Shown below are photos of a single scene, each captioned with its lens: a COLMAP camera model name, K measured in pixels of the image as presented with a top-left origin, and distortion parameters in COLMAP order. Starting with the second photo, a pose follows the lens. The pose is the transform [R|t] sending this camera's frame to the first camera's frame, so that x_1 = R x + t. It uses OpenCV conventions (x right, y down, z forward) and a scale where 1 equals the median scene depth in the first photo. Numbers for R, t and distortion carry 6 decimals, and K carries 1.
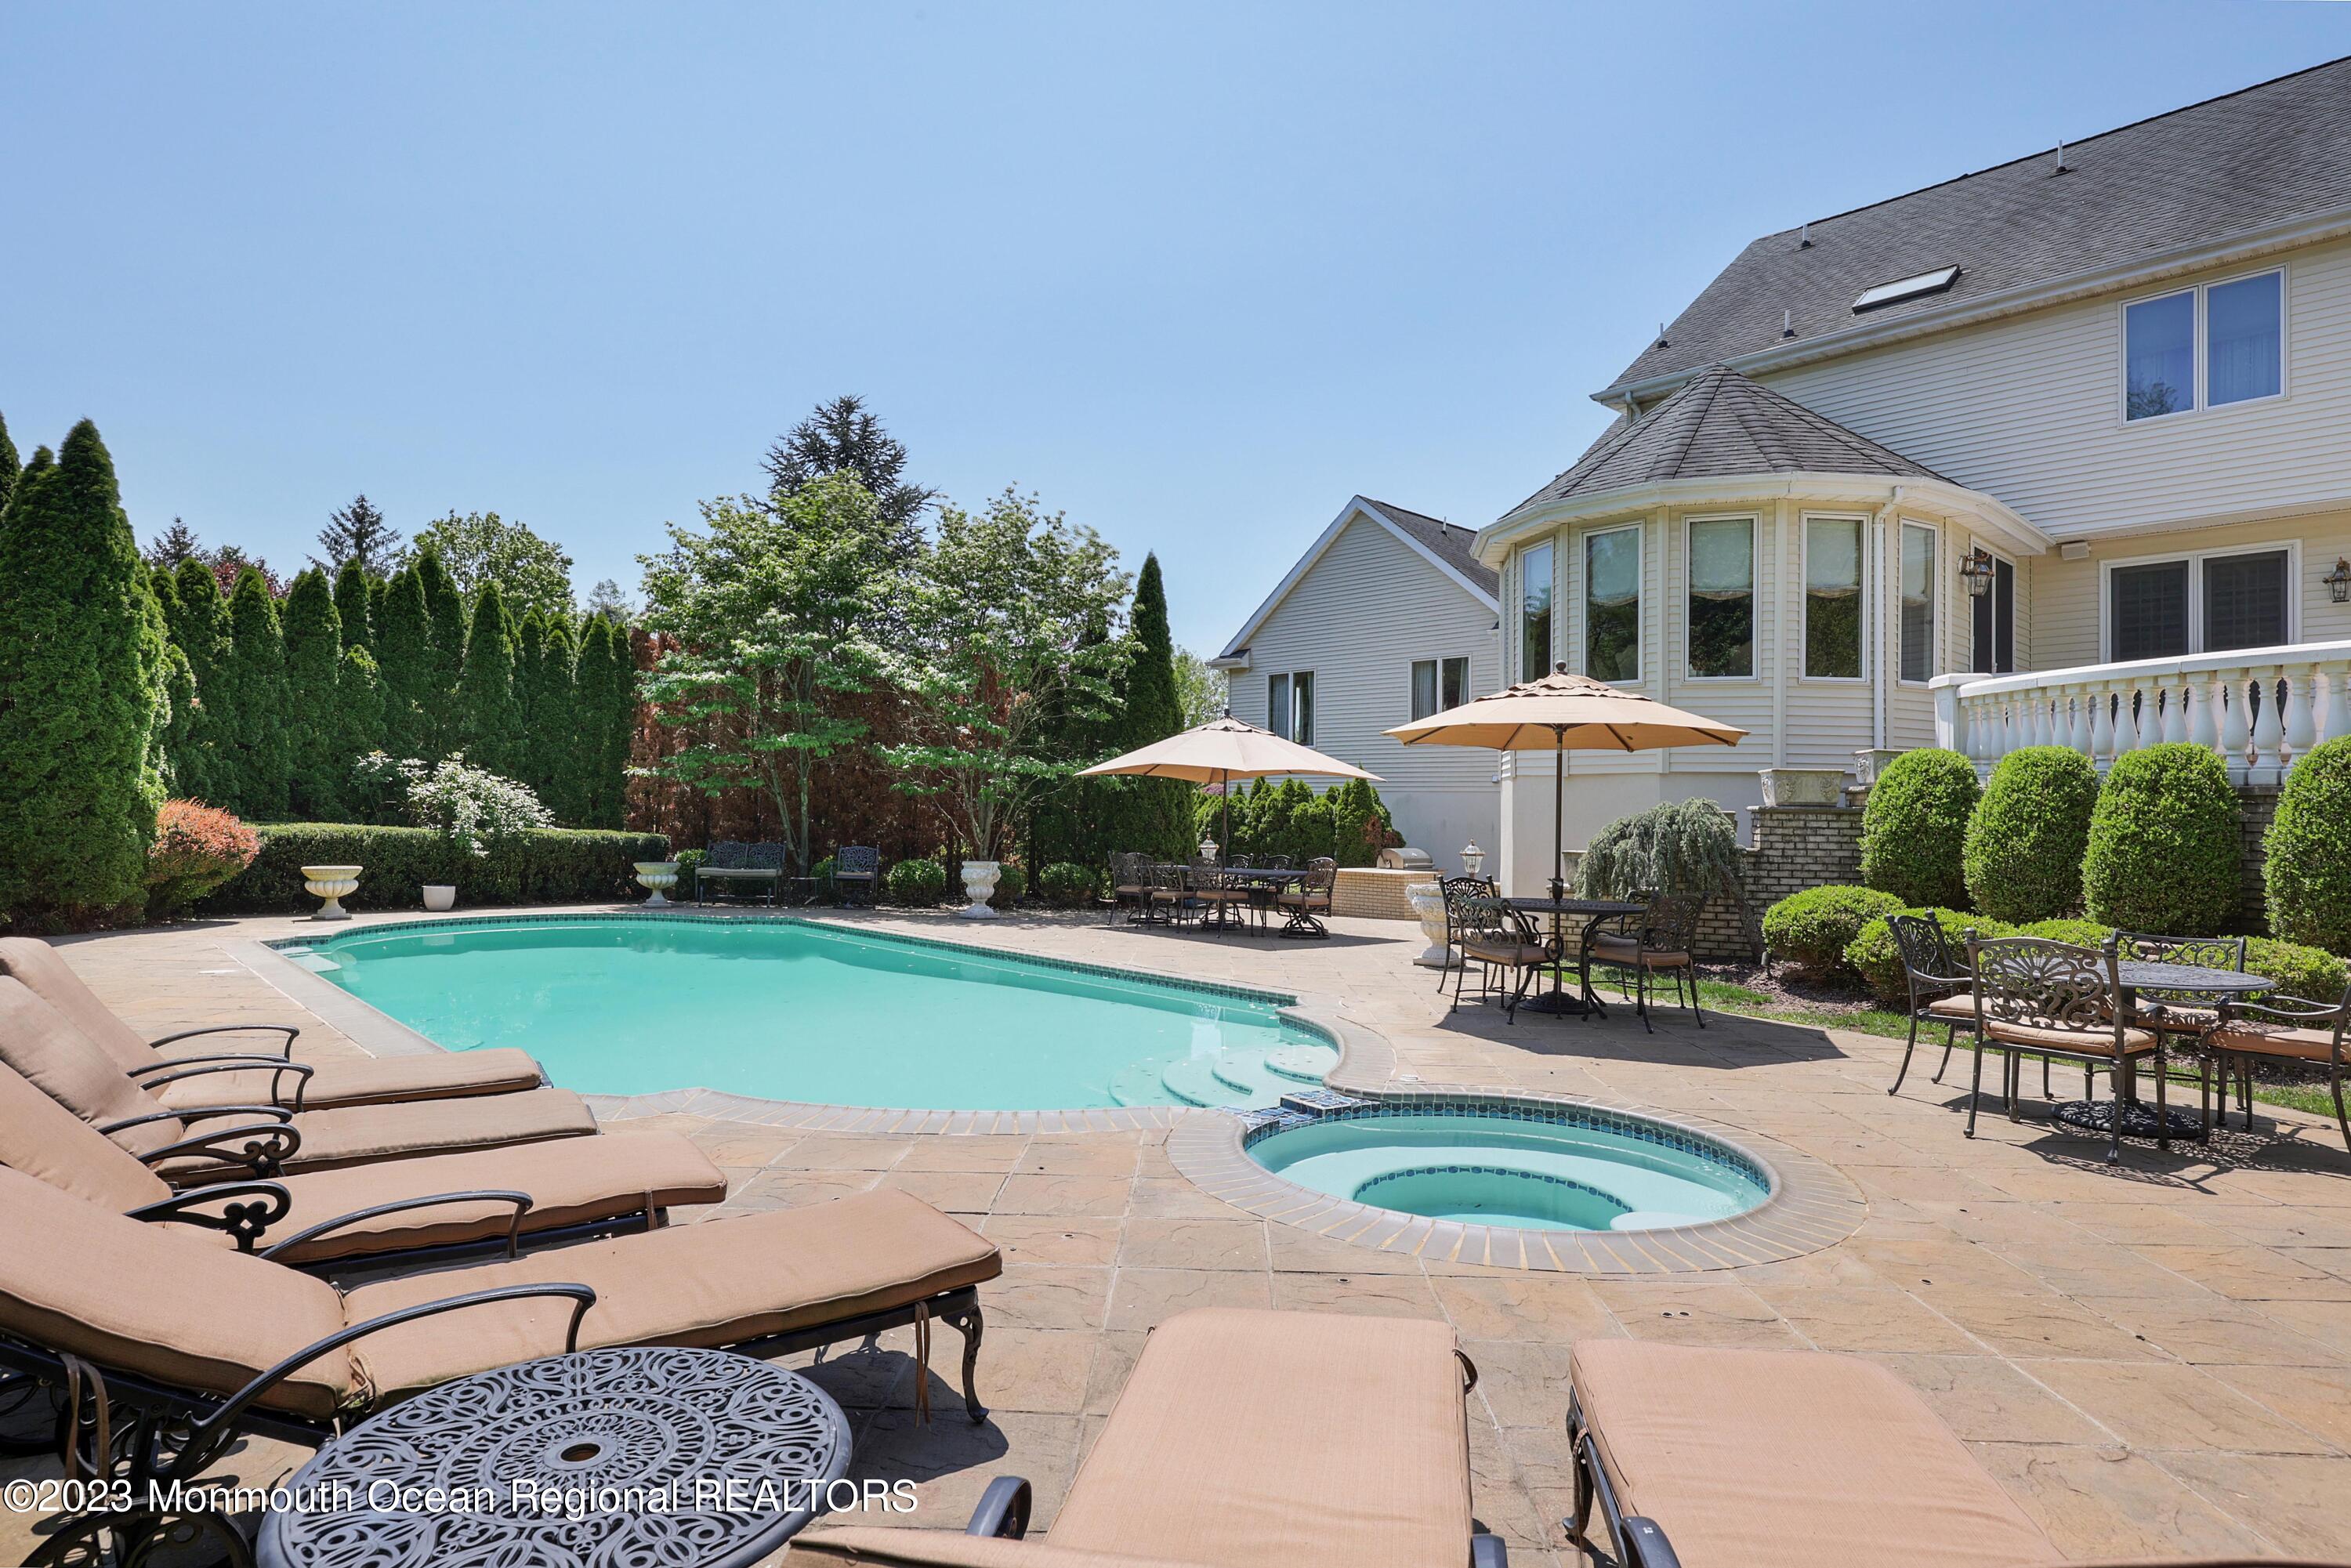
lens RADIAL K [[1320.2, 0, 1162.2], [0, 1320.2, 785.9], [0, 0, 1]] dist [0.007499, -0.002875]
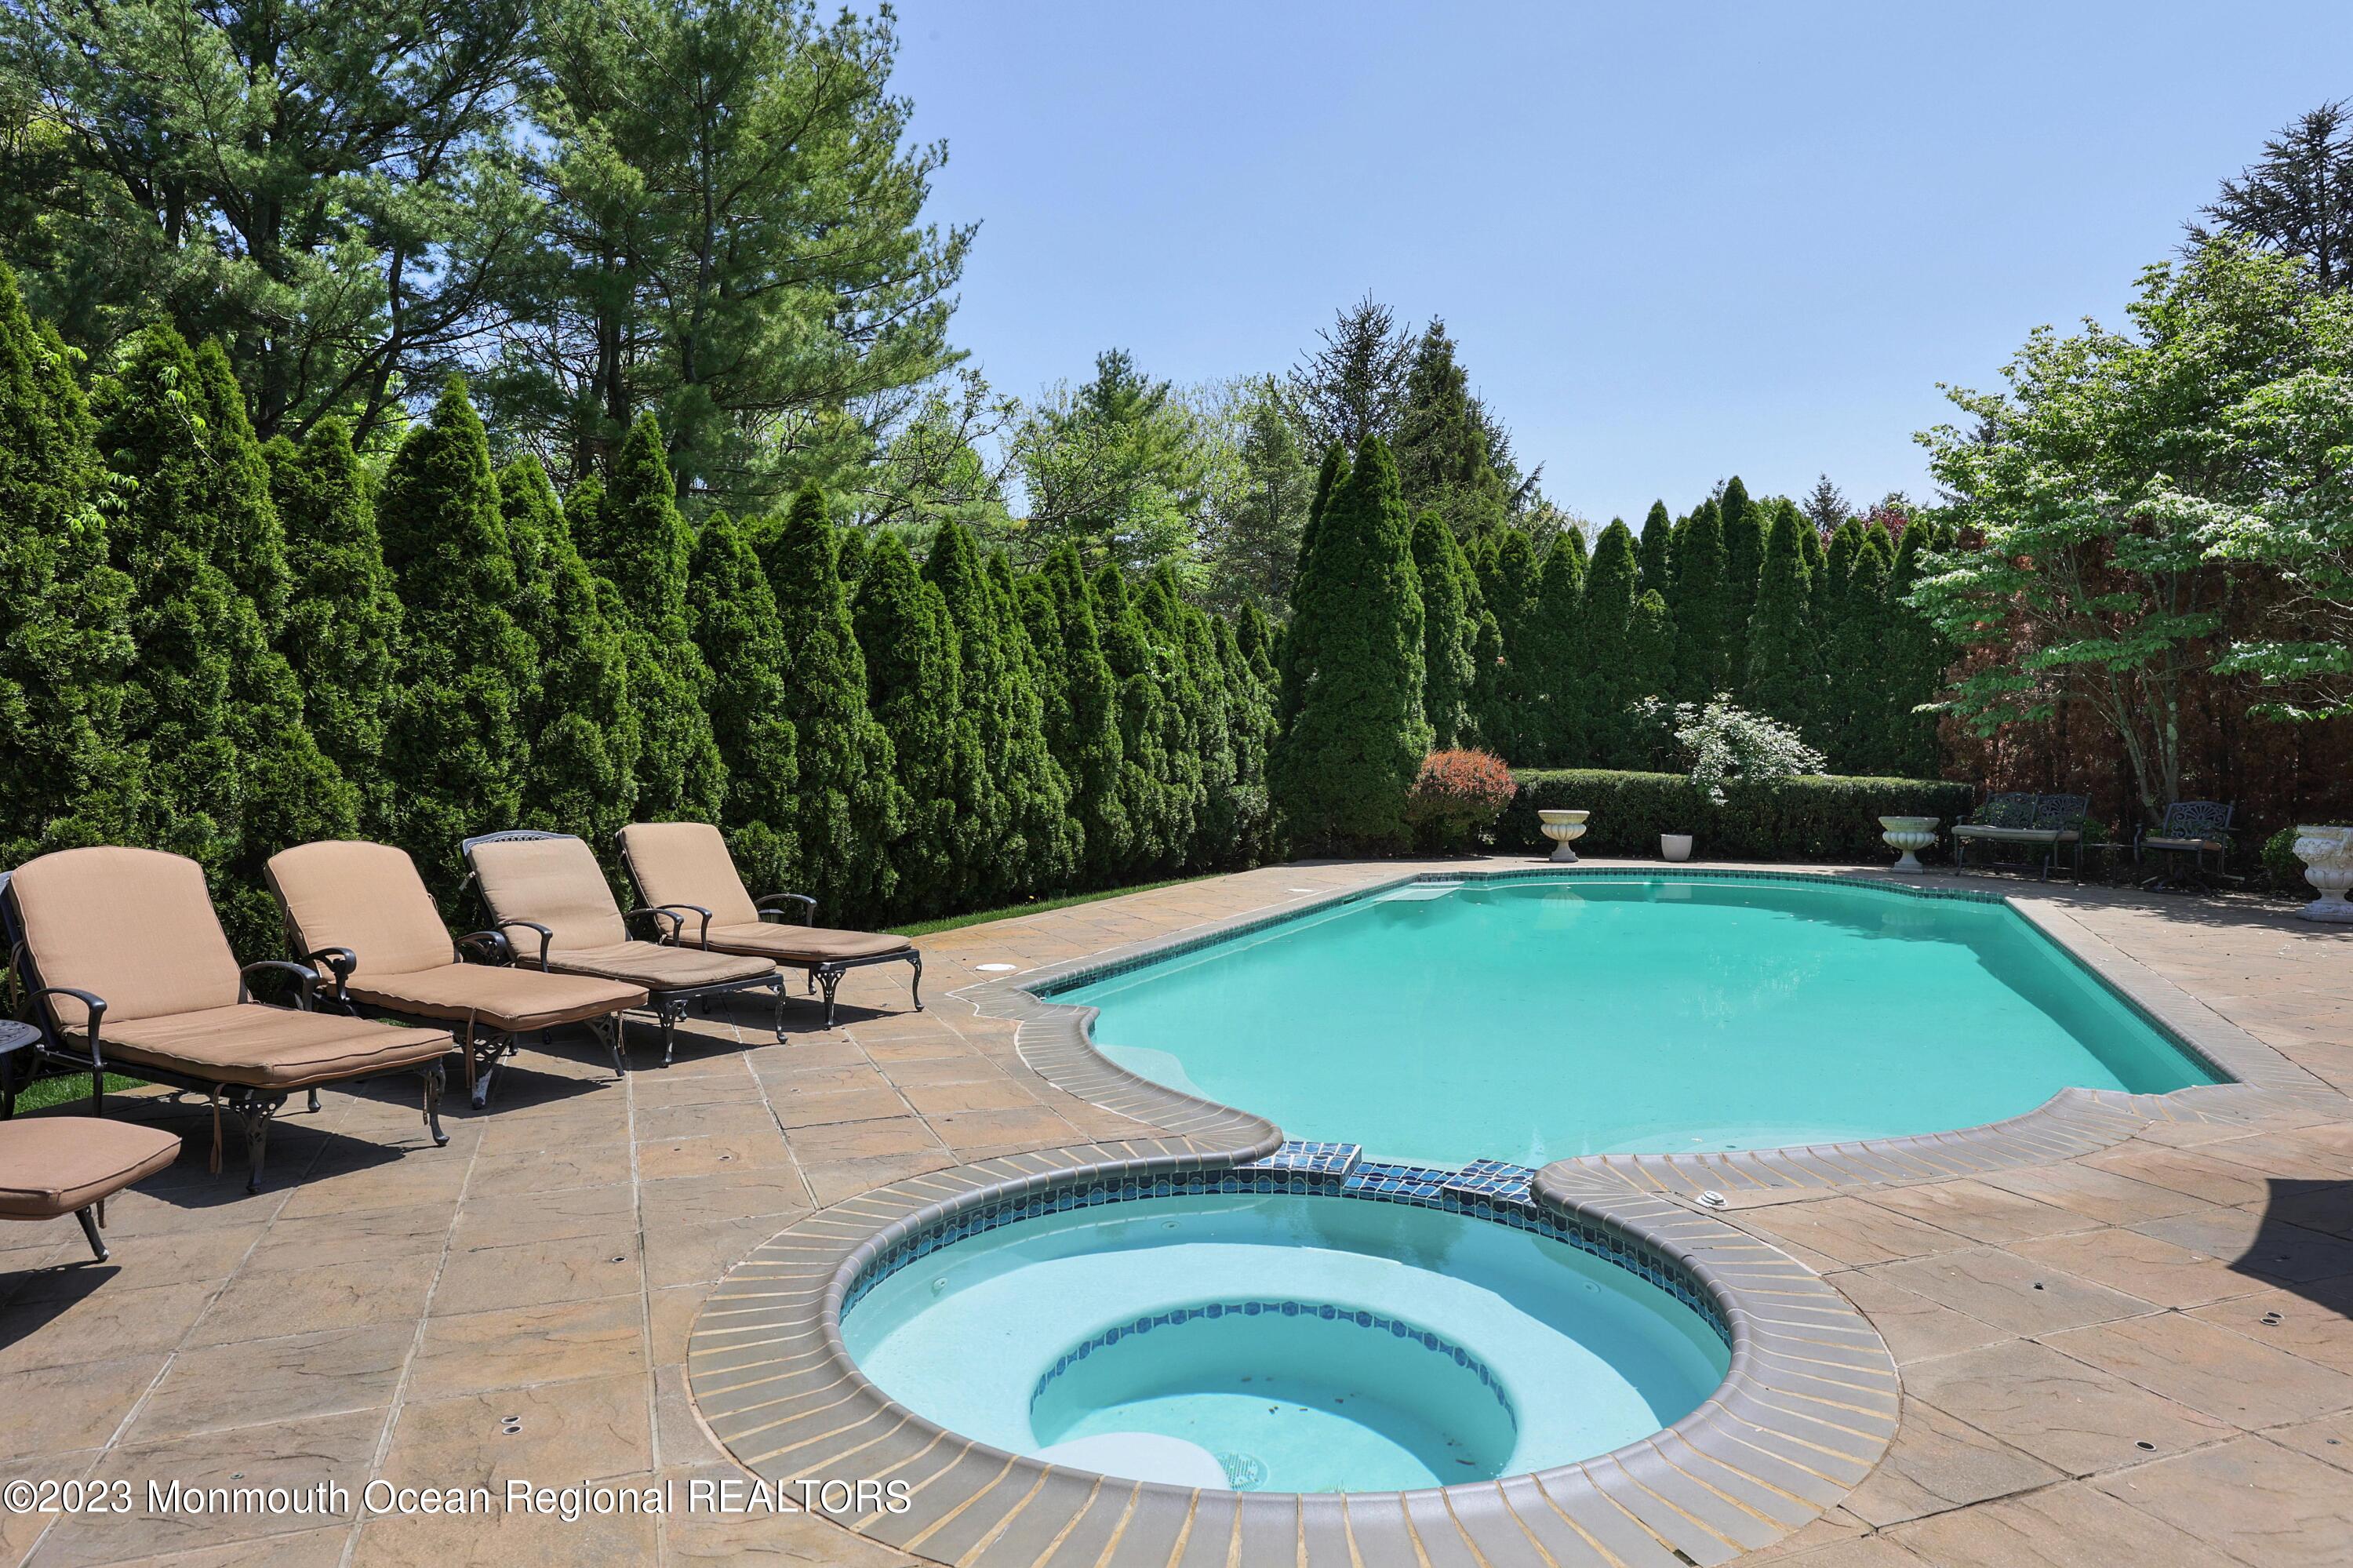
lens RADIAL K [[1496.9, 0, 1175.3], [0, 1496.9, 793.6], [0, 0, 1]] dist [0.001130, -0.001560]
pose [[0.372861, 0.007940, -0.927853, 0.306278], [0.023769, 0.999554, 0.018105, 0.017553], [0.927583, -0.028805, 0.372506, 0.259673]]
